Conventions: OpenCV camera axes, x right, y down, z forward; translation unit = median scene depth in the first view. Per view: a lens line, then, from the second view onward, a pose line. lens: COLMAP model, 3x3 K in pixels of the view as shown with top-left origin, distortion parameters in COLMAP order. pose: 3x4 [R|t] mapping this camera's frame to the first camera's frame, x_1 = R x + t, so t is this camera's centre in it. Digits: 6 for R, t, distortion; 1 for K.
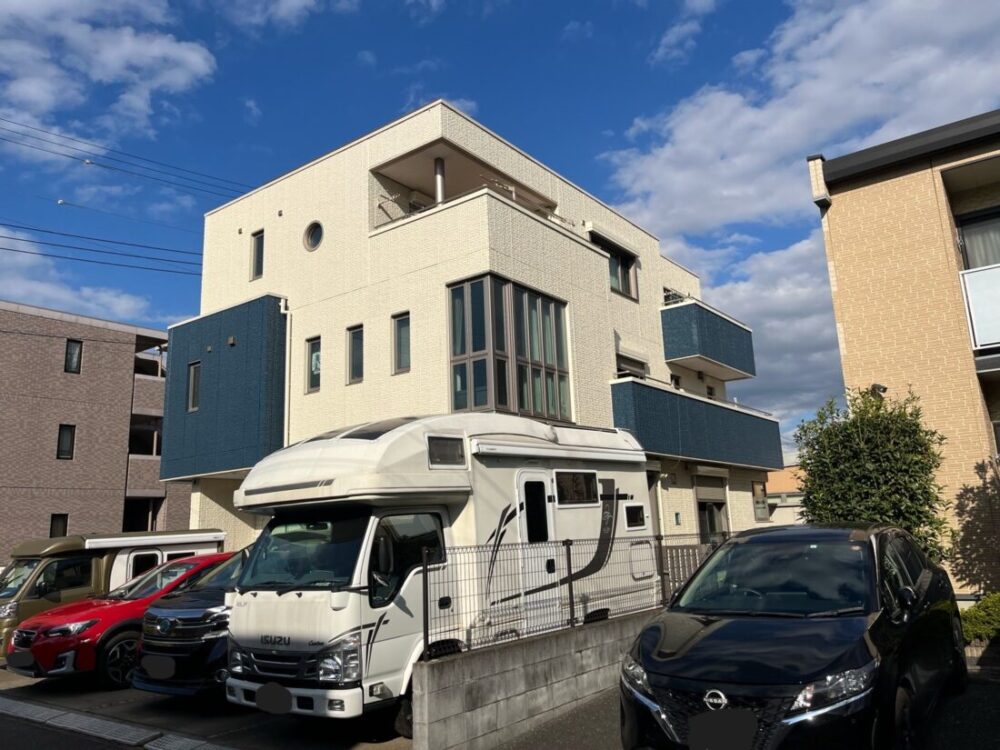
lens RADIAL K [[750.3, 0, 500.0], [0, 750.3, 375.0], [0, 0, 1]] dist [0.104629, -0.147357]
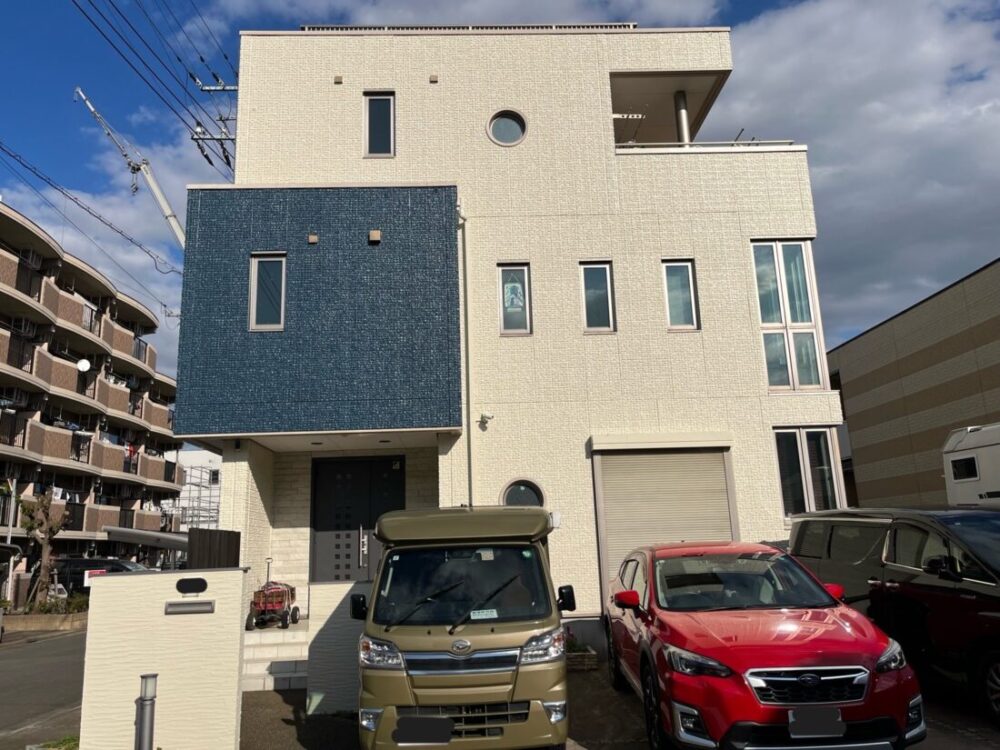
lens RADIAL K [[750.3, 0, 500.0], [0, 750.3, 375.0], [0, 0, 1]] dist [0.104629, -0.147357]
pose [[0.771527, 0.153418, 0.617421, -0.692270], [-0.126757, 0.988100, -0.087130, 0.124272], [-0.623441, -0.011039, 0.781793, 0.434013]]
